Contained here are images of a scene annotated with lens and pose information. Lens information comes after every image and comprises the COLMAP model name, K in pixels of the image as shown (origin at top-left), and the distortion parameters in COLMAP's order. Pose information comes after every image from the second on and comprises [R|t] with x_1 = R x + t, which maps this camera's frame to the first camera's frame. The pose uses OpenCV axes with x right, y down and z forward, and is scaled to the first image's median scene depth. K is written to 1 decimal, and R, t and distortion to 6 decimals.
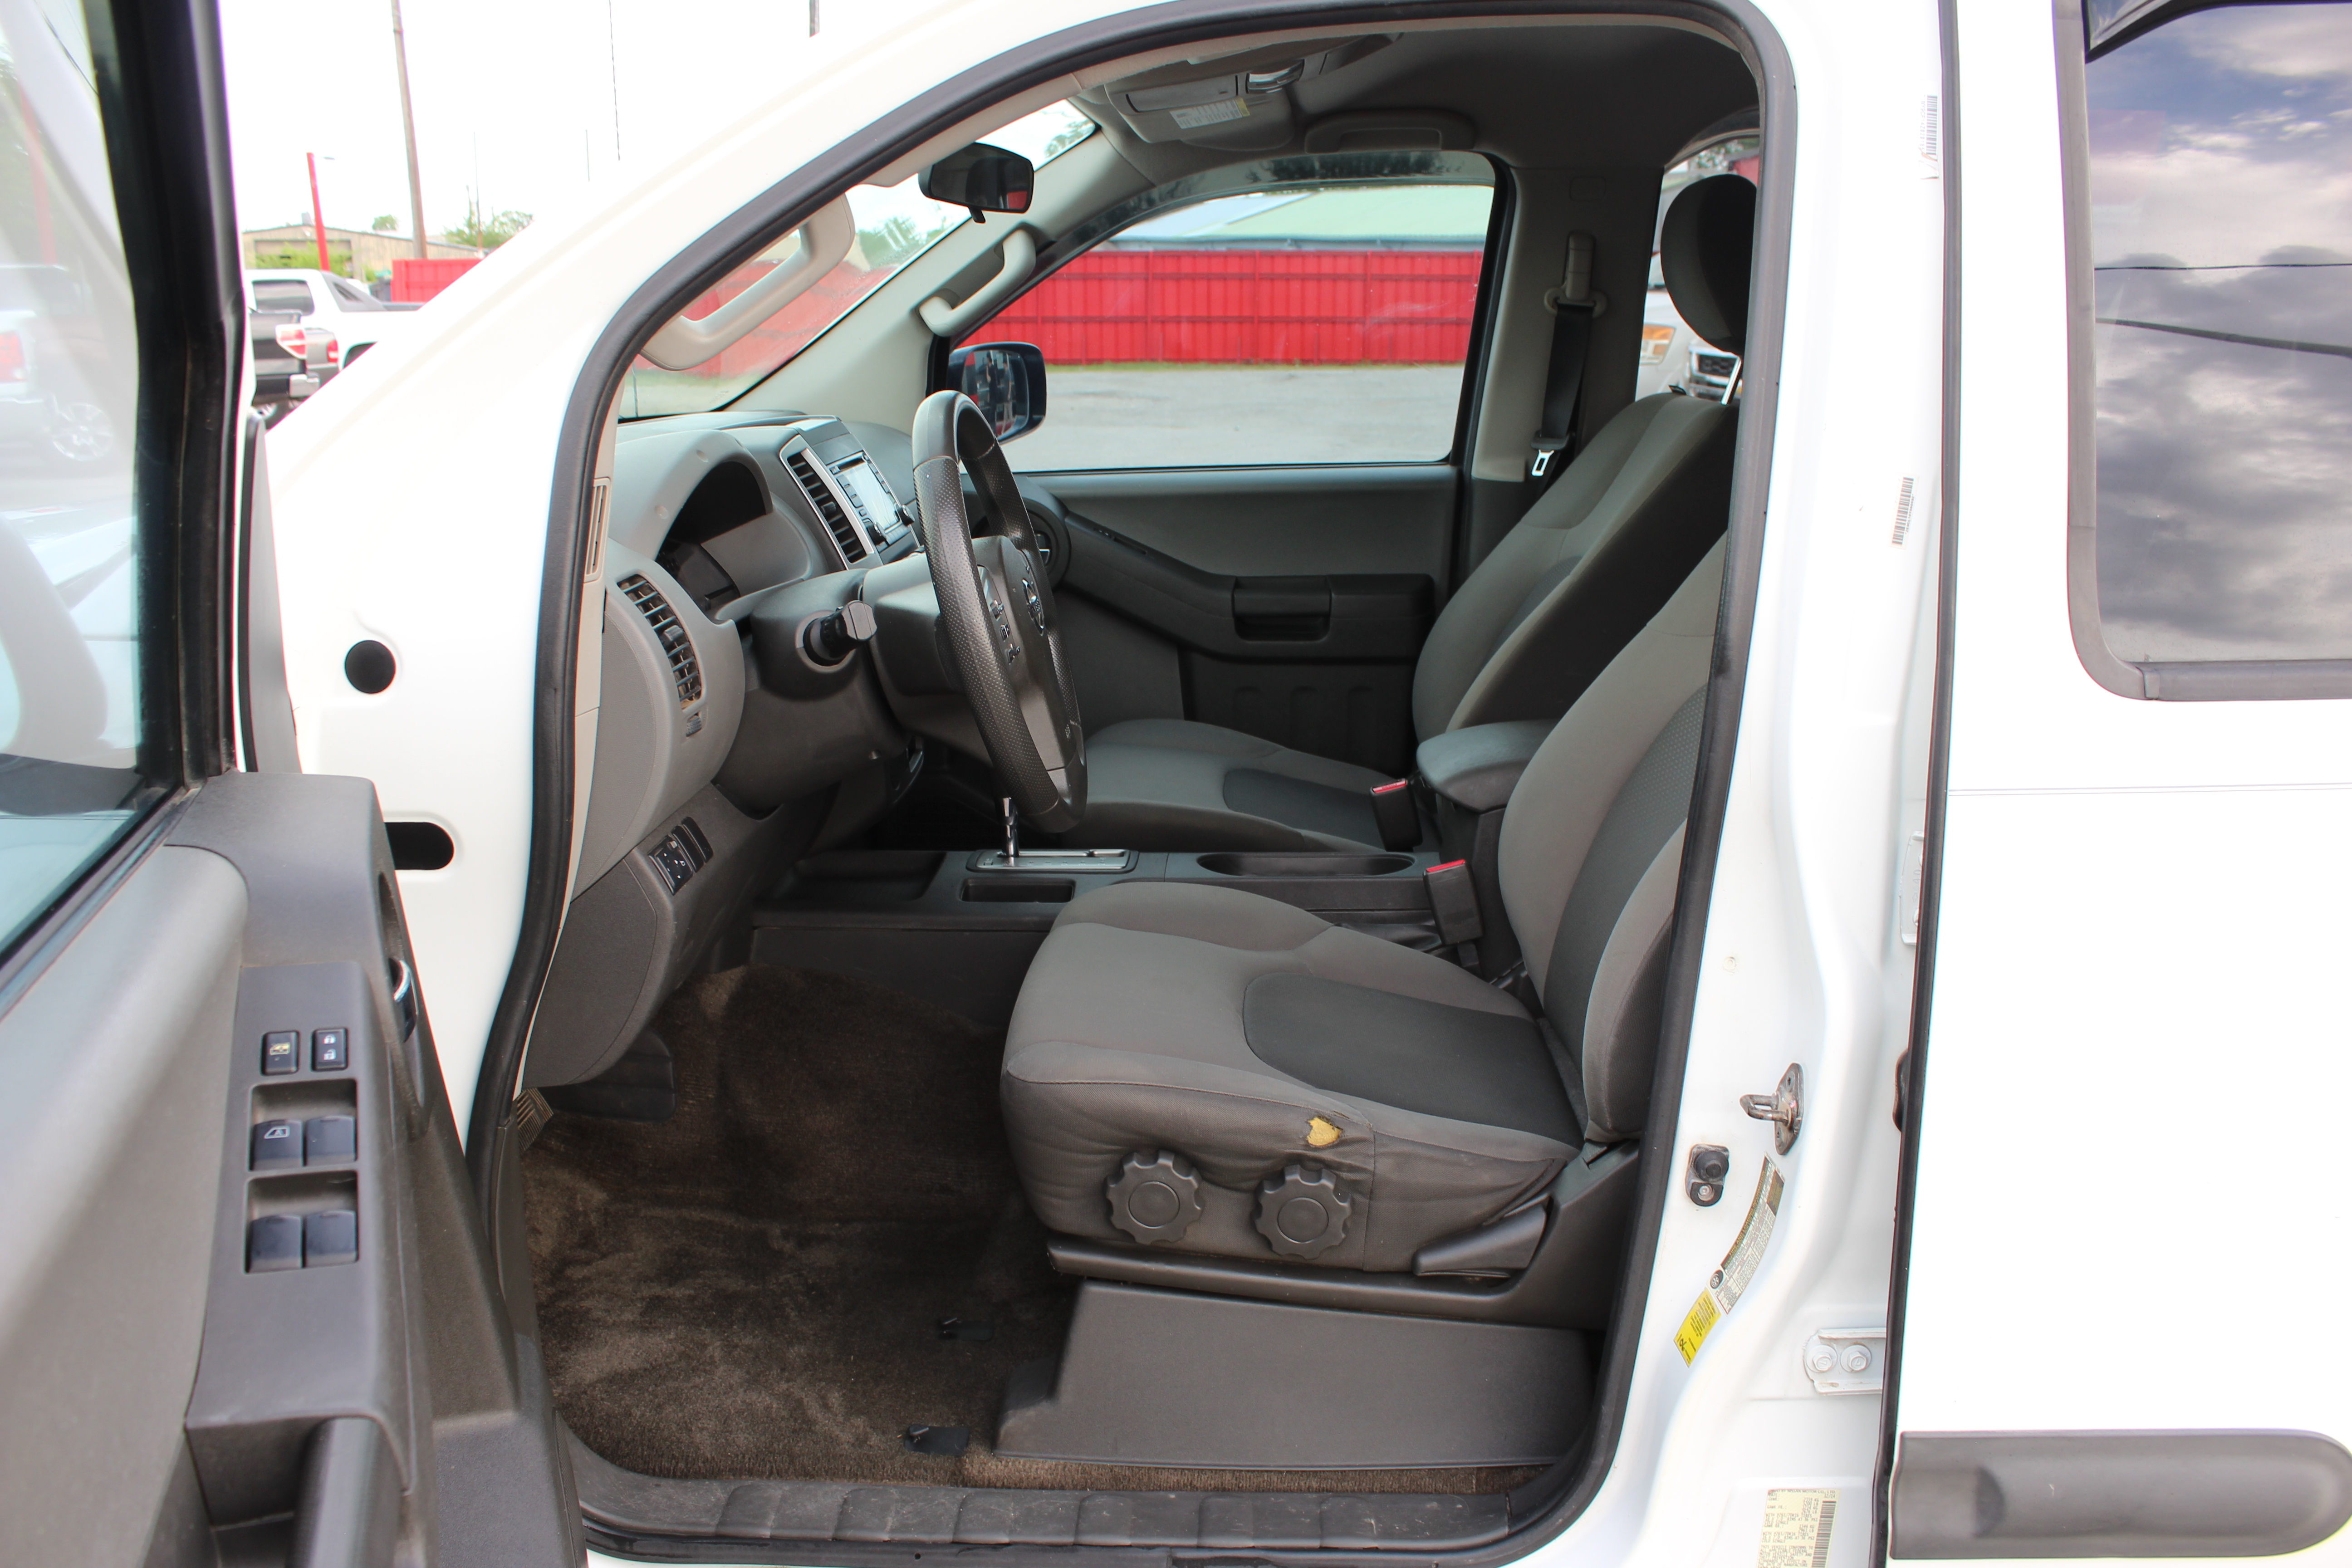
lens RADIAL K [[1955.3, 0, 1177.2], [0, 1955.3, 817.9], [0, 0, 1]] dist [-0.164688, 0.152391]
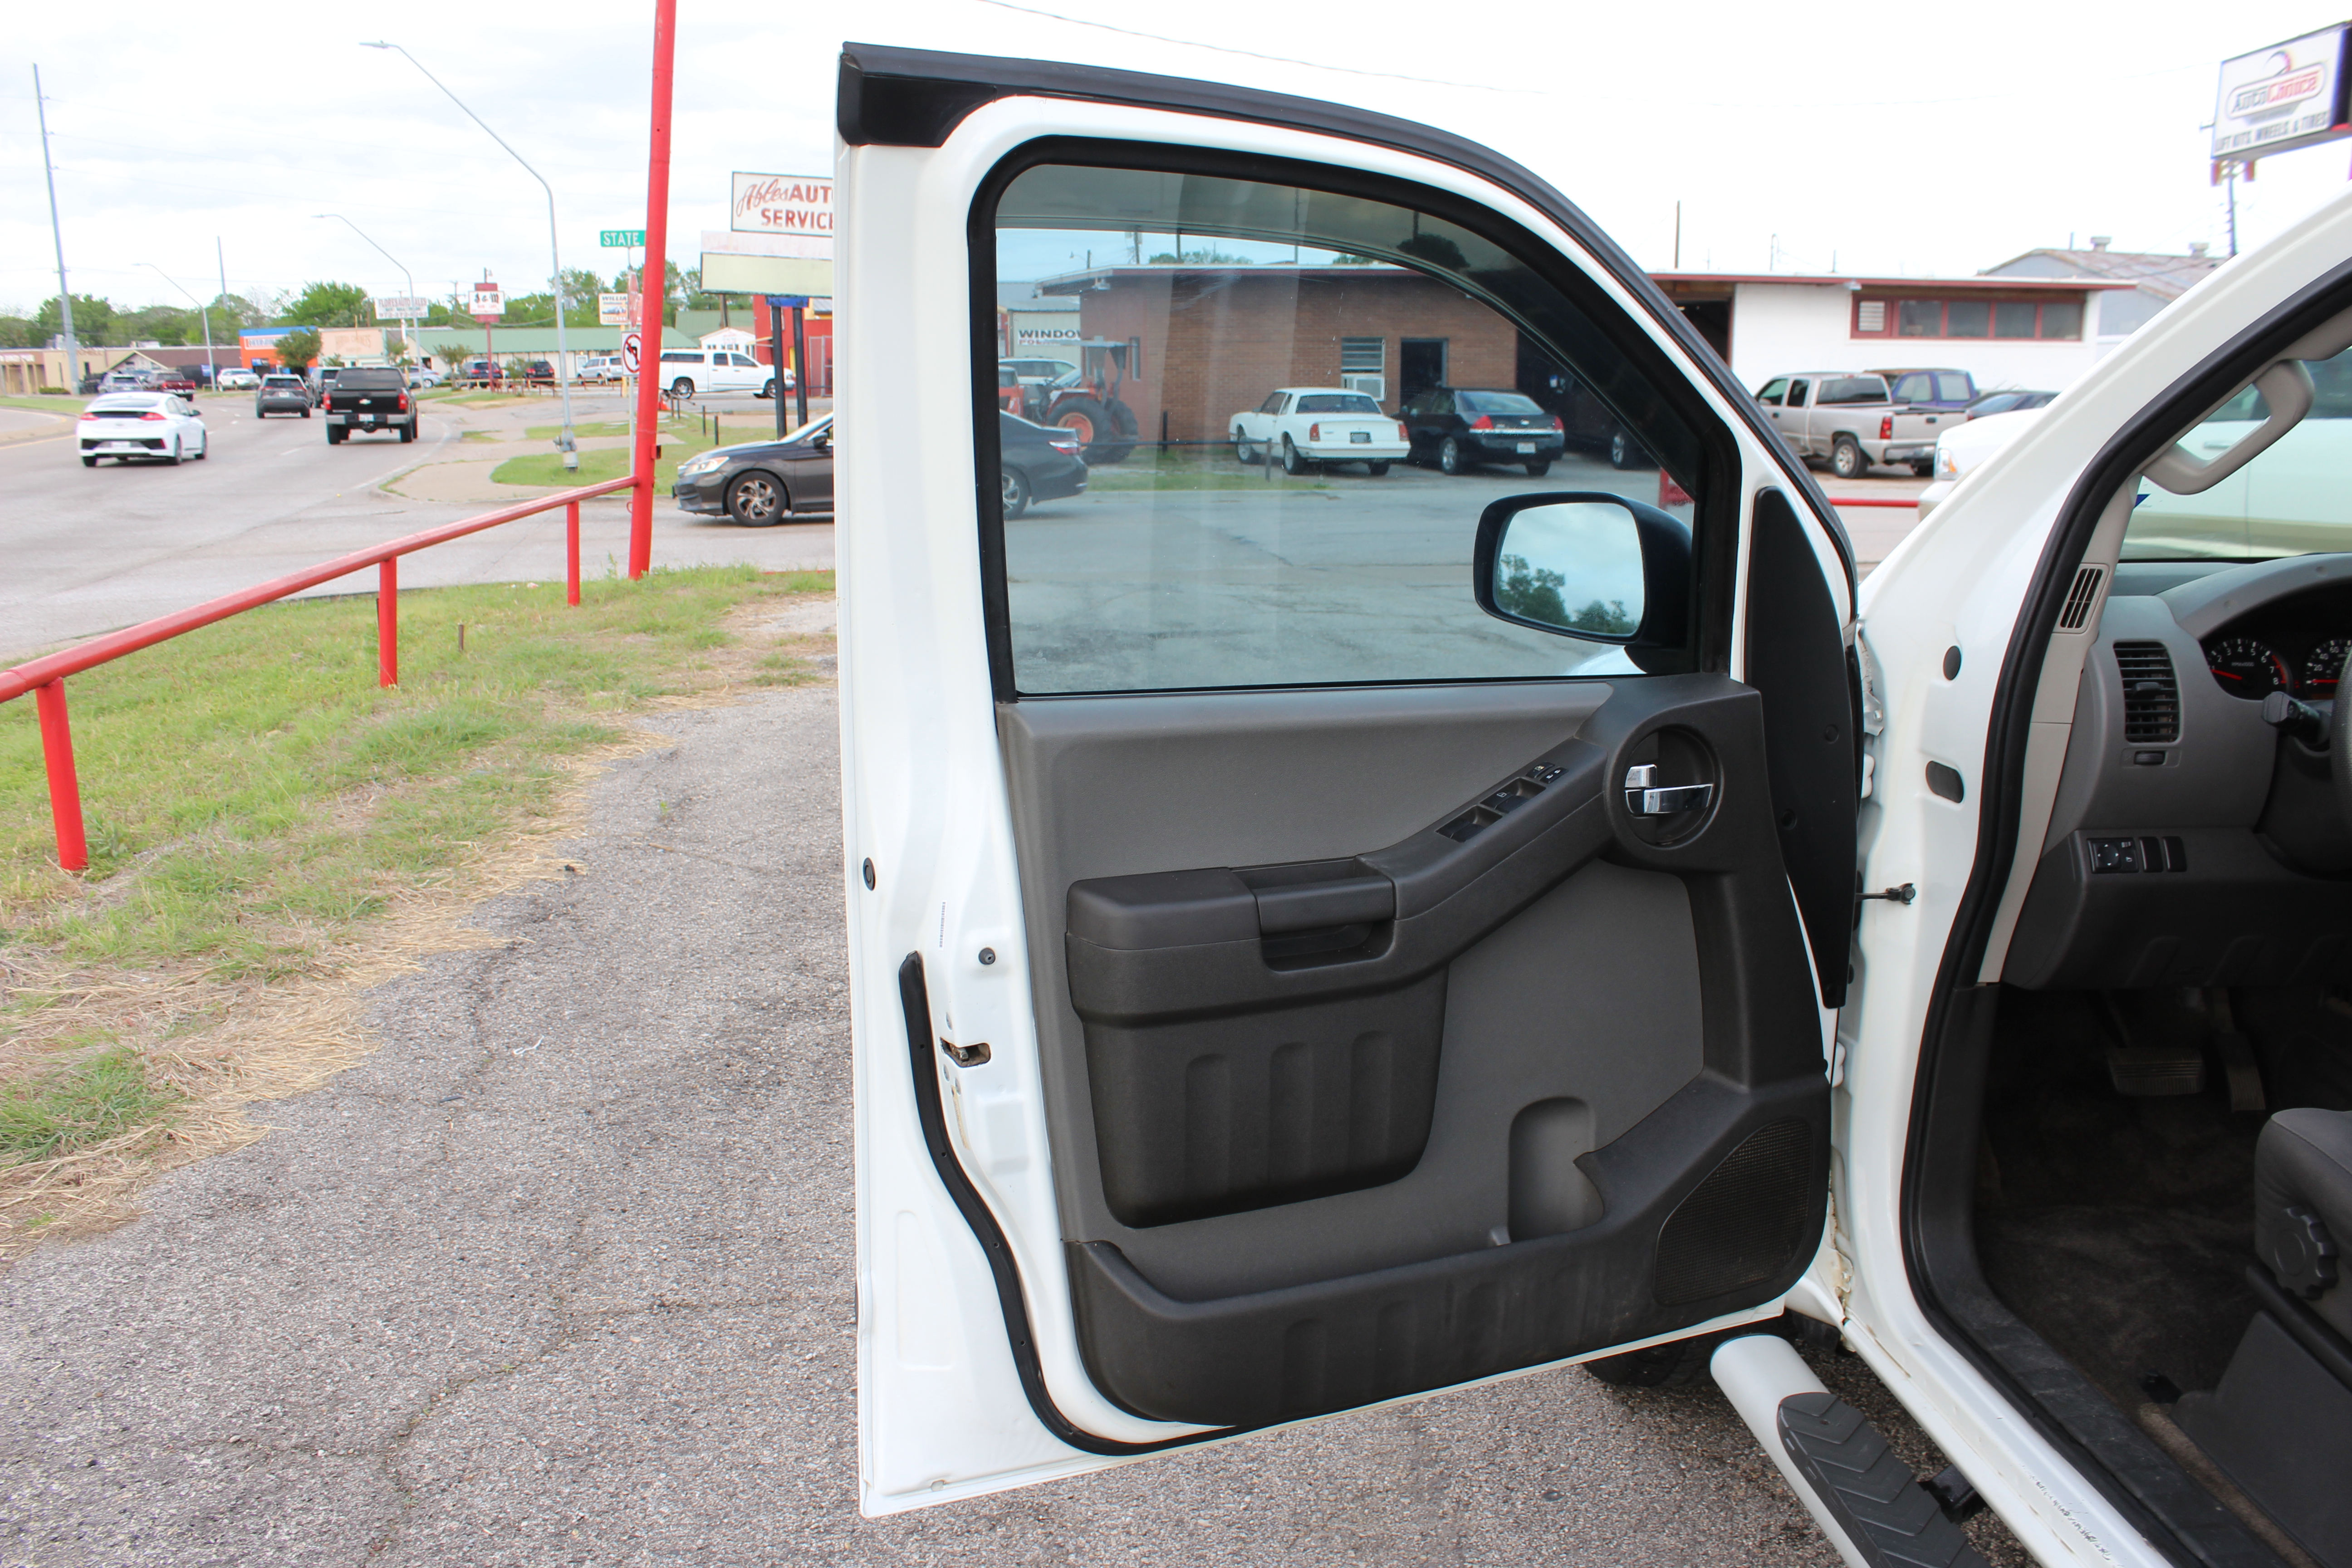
lens RADIAL K [[1955.3, 0, 1177.2], [0, 1955.3, 817.9], [0, 0, 1]] dist [-0.164688, 0.152391]
pose [[0.135470, 0.224743, -0.964955, 0.780243], [-0.270252, 0.945384, 0.182245, -0.055292], [0.953211, 0.236092, 0.188808, 0.105175]]
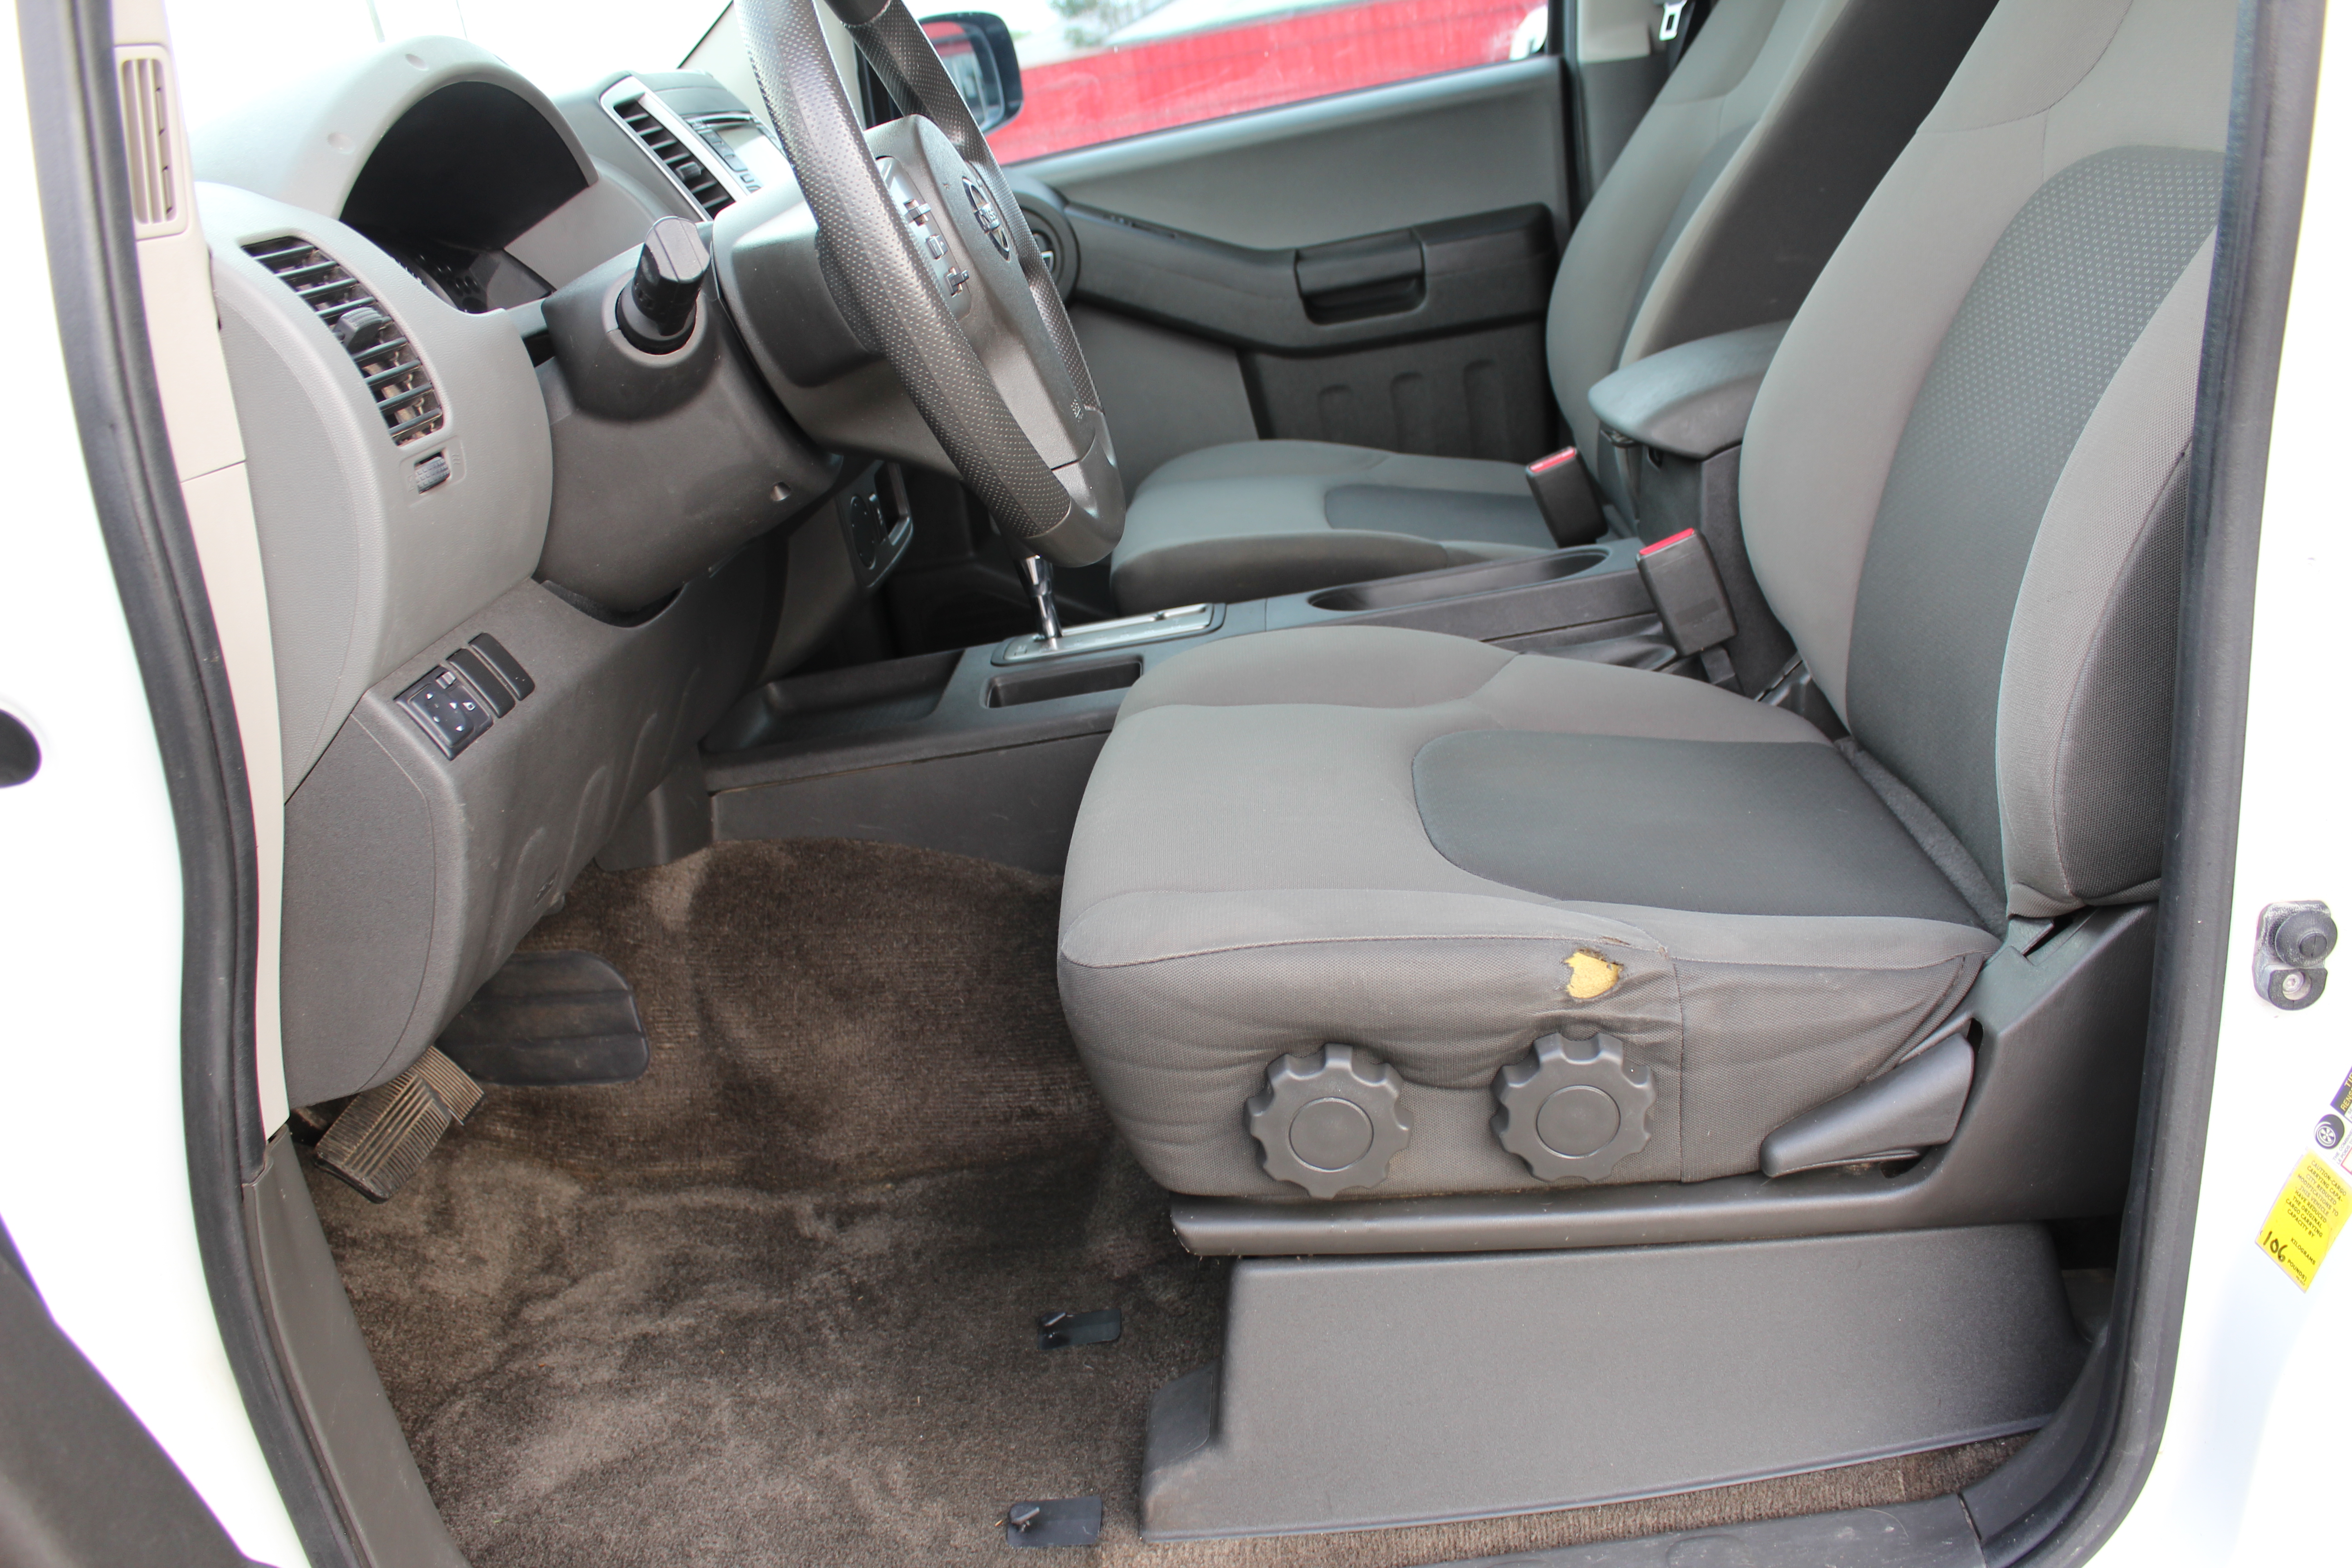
lens RADIAL K [[1955.3, 0, 1177.2], [0, 1955.3, 817.9], [0, 0, 1]] dist [-0.164688, 0.152391]
pose [[0.985071, -0.159273, -0.065319, -0.003425], [0.164859, 0.982055, 0.091593, 0.033765], [0.049559, -0.100994, 0.993652, 0.354472]]
